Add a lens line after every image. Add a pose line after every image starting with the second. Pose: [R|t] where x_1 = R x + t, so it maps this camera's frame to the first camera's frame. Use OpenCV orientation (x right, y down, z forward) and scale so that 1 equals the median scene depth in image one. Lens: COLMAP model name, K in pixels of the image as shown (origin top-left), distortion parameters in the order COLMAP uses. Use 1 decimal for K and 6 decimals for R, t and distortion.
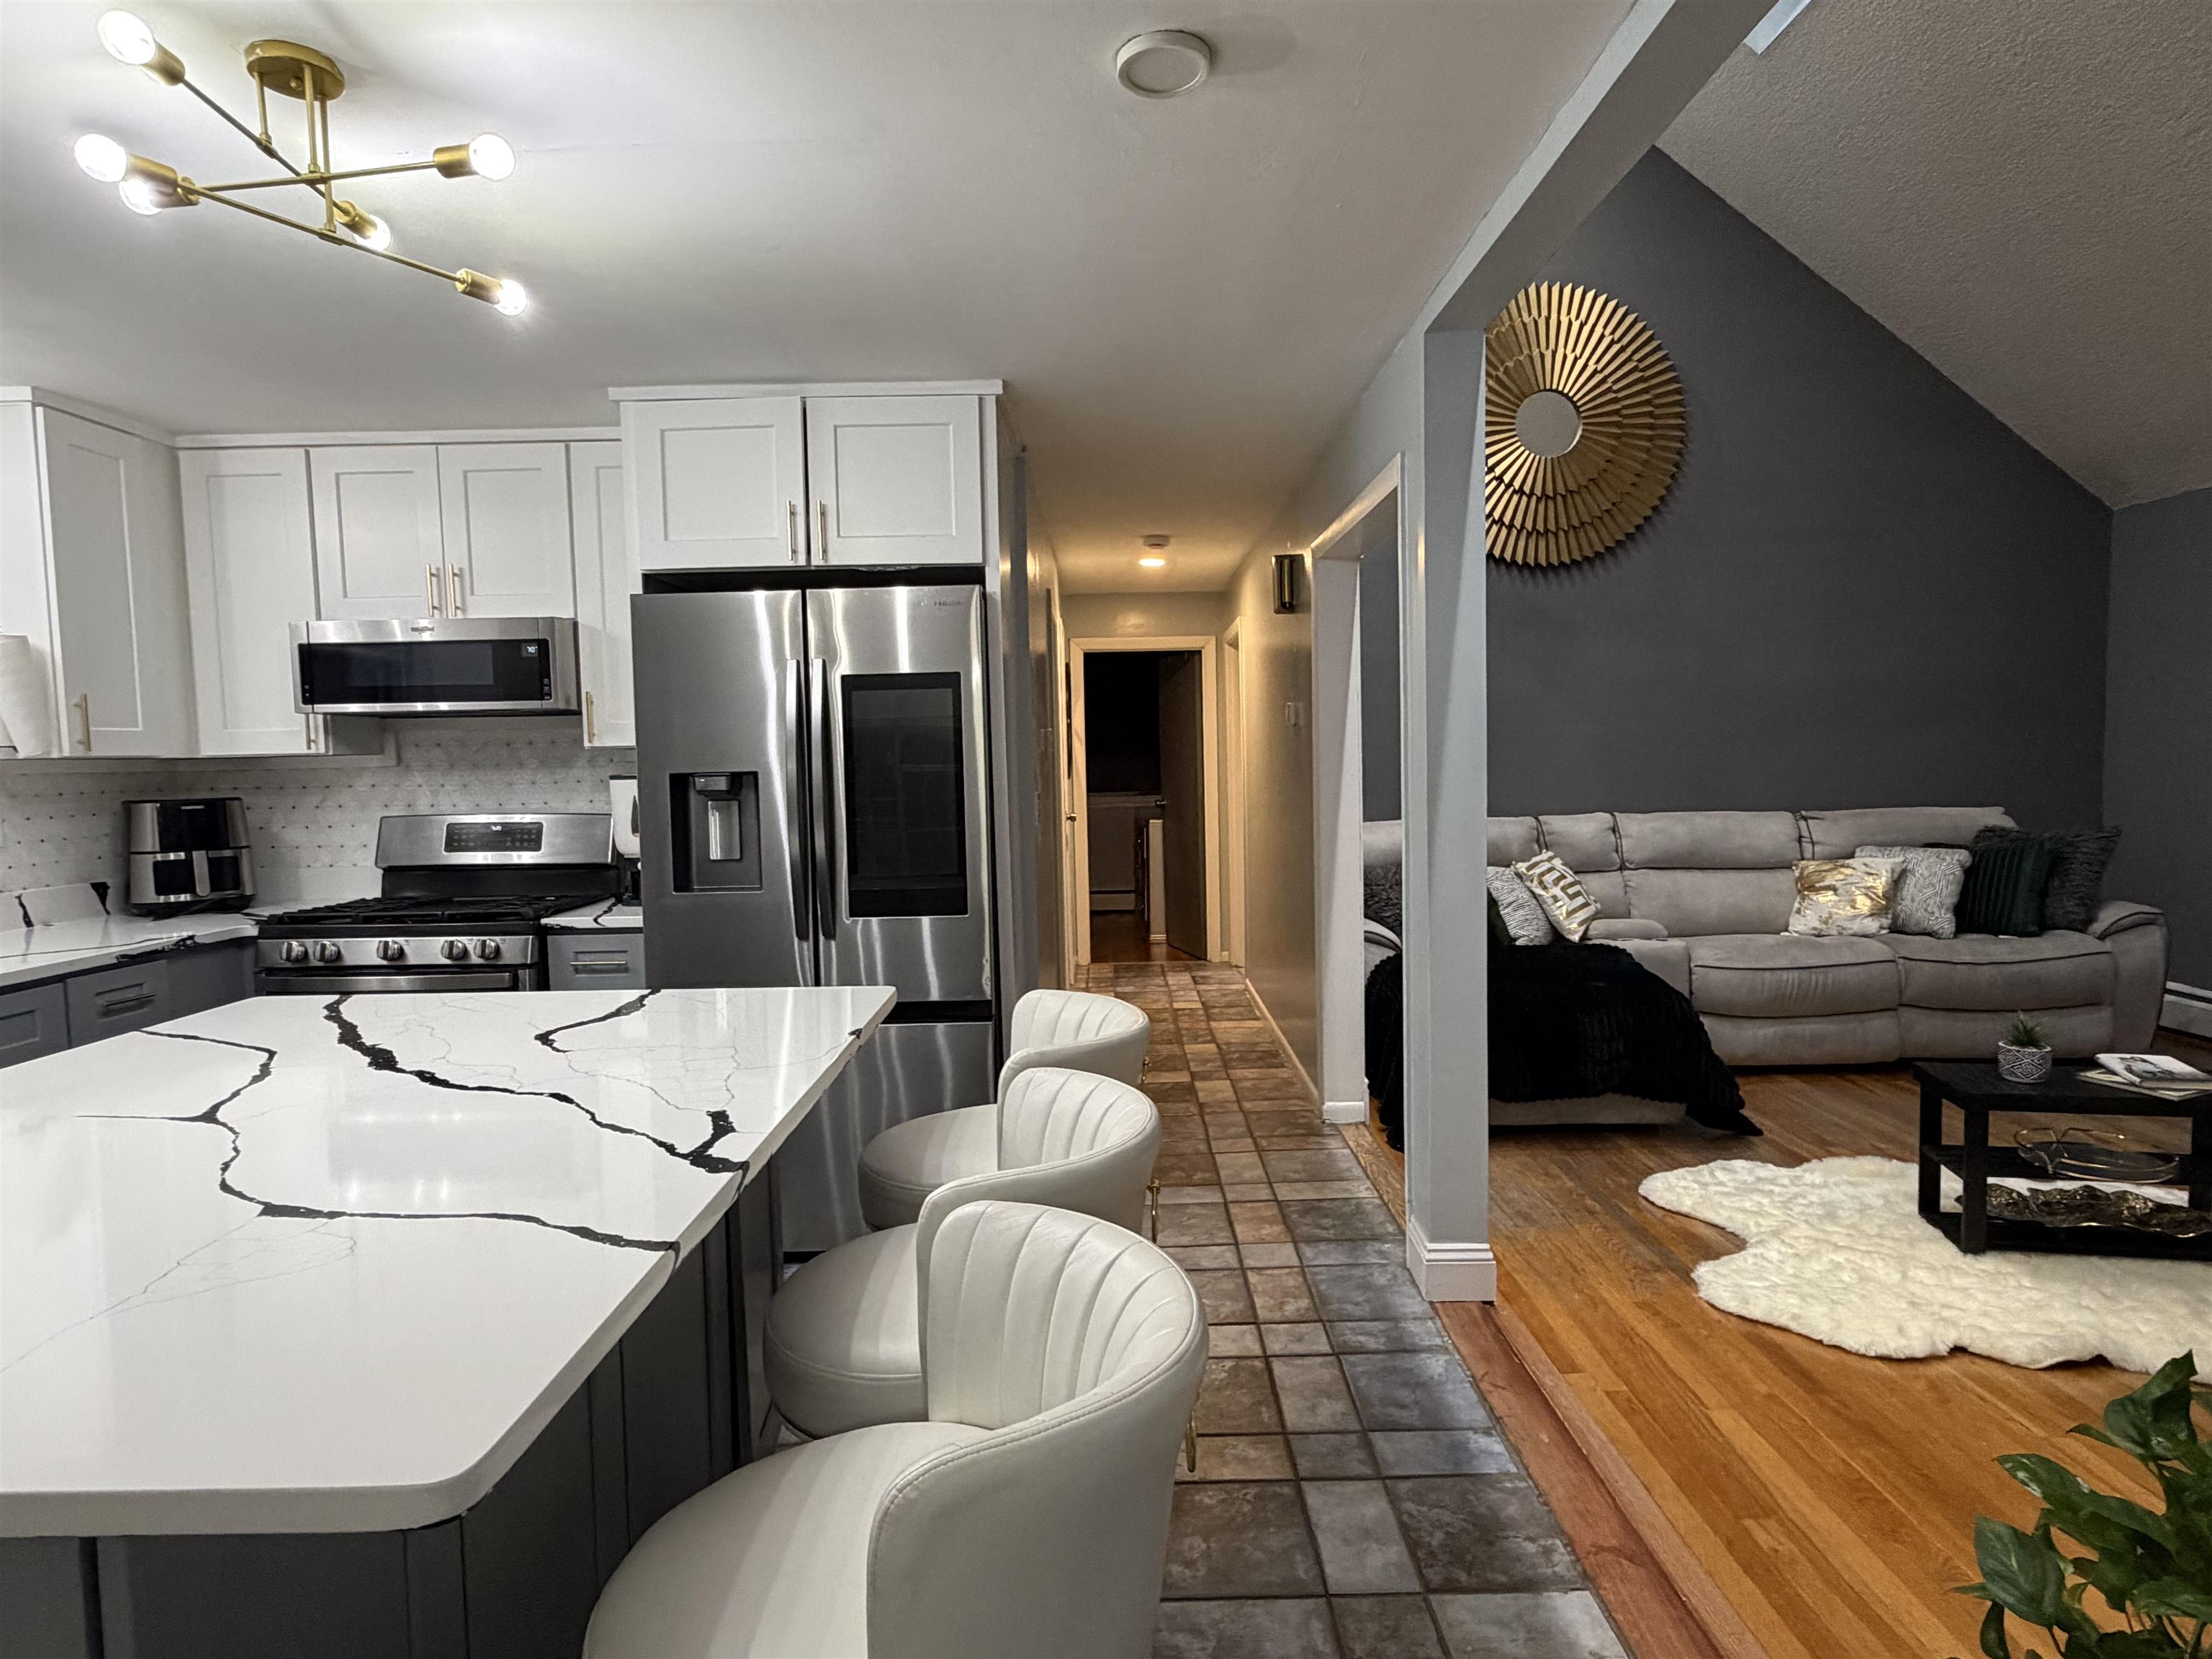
lens RADIAL K [[1216.6, 0, 1104.3], [0, 1216.6, 843.8], [0, 0, 1]] dist [-0.001249, 0.000549]
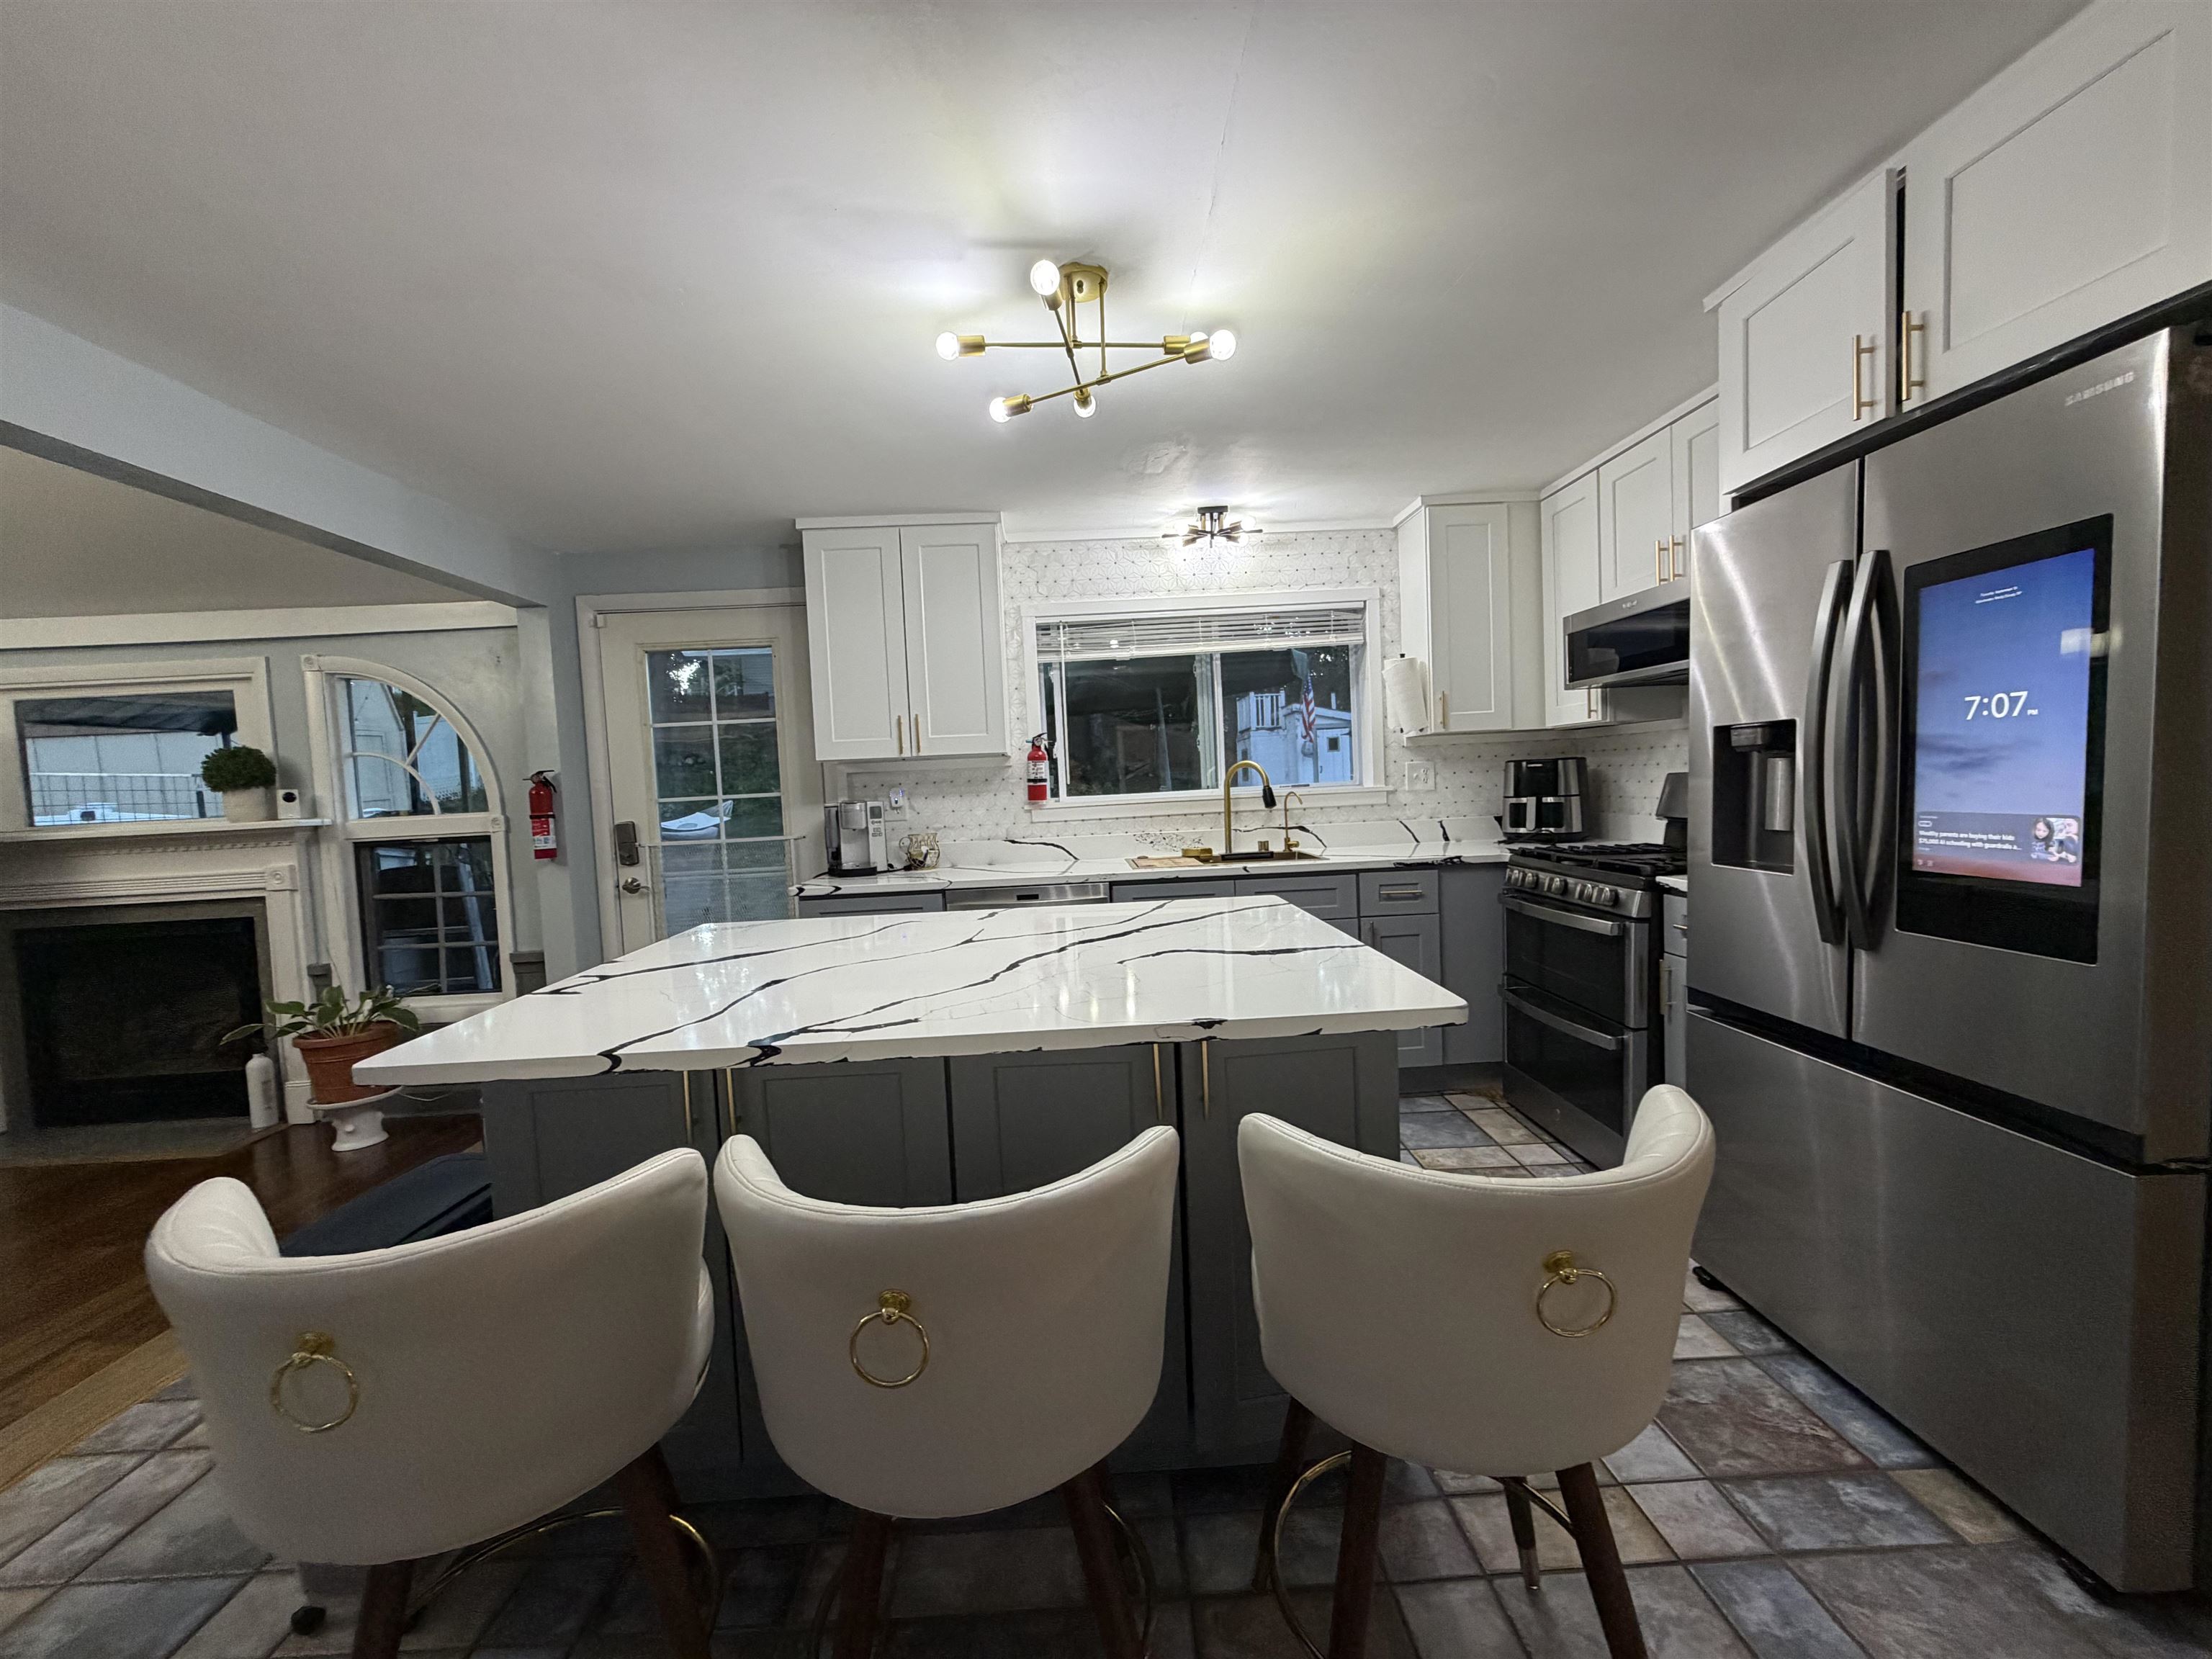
lens RADIAL K [[885.8, 0, 1098.1], [0, 885.8, 837.1], [0, 0, 1]] dist [-0.000392, -0.000137]
pose [[0.037166, 0.081397, -0.995989, 0.231964], [-0.025859, 0.996422, 0.080468, -0.016863], [0.998974, 0.022765, 0.039138, 0.470211]]
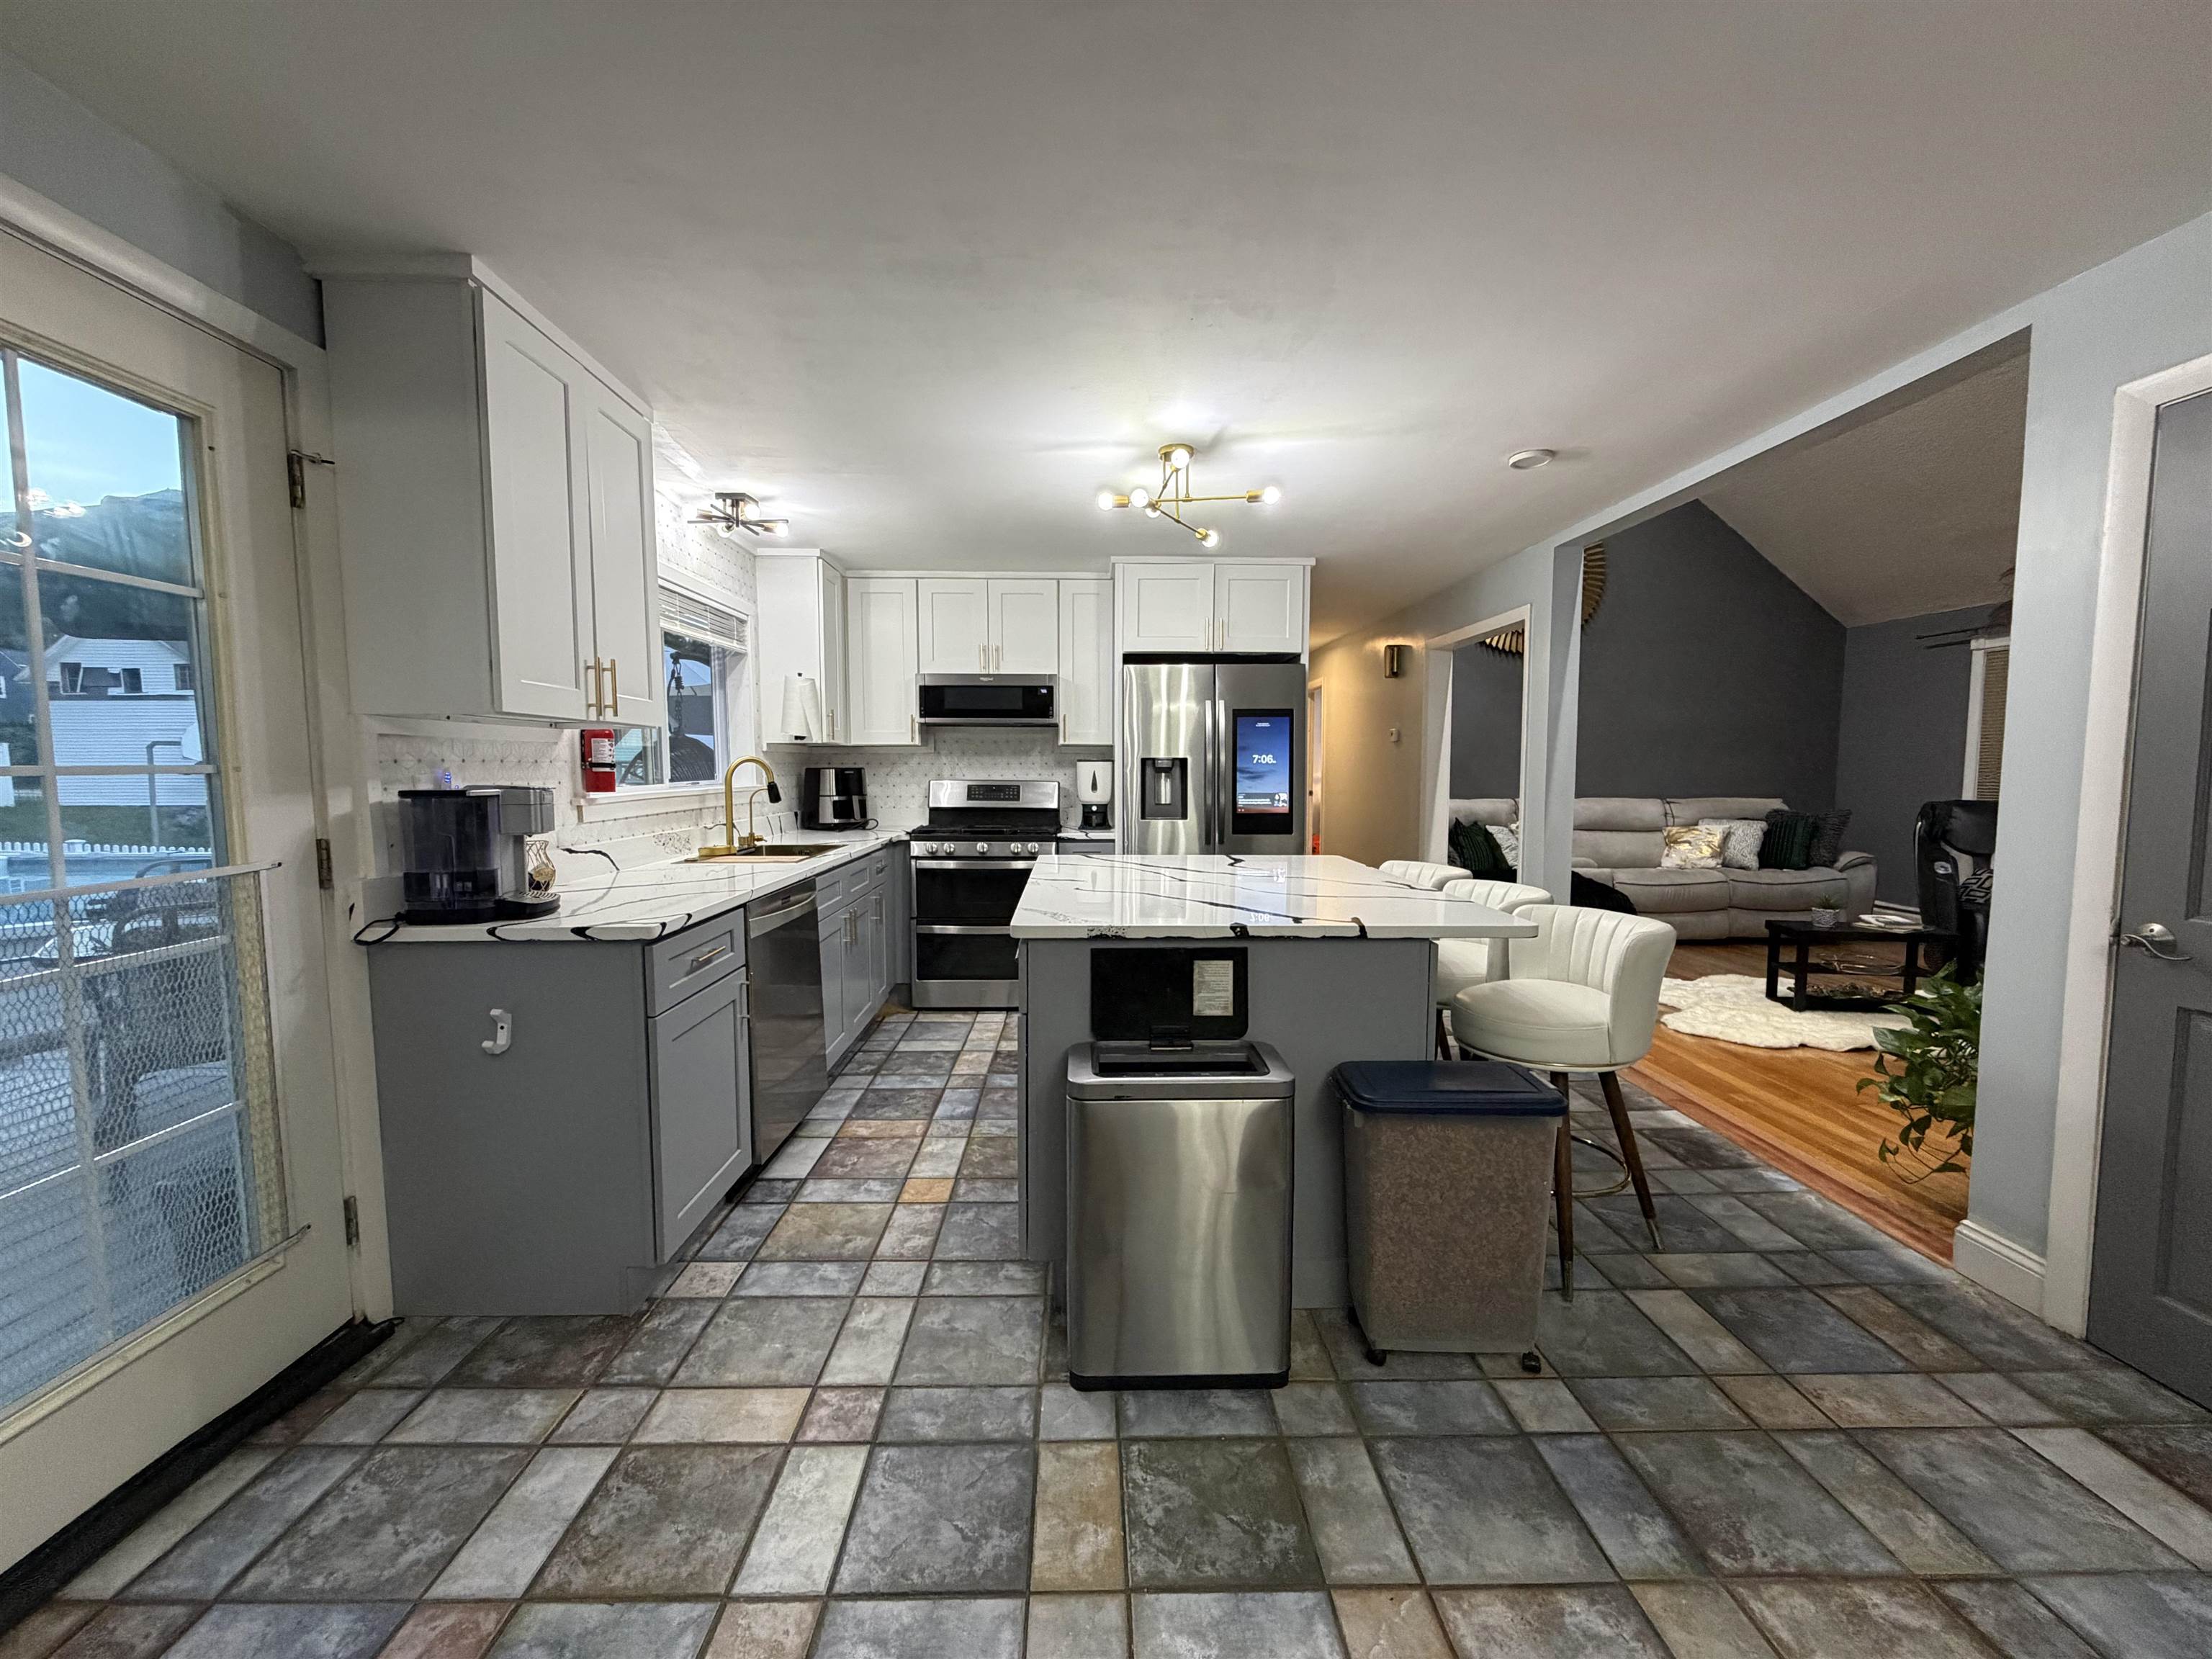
lens RADIAL K [[879.8, 0, 1099.5], [0, 879.8, 838.6], [0, 0, 1]] dist [-0.000130, -0.000140]
pose [[0.999474, 0.018508, 0.026634, -0.401395], [-0.018761, 0.999781, 0.009281, 0.051249], [-0.026456, -0.009776, 0.999602, -0.345747]]
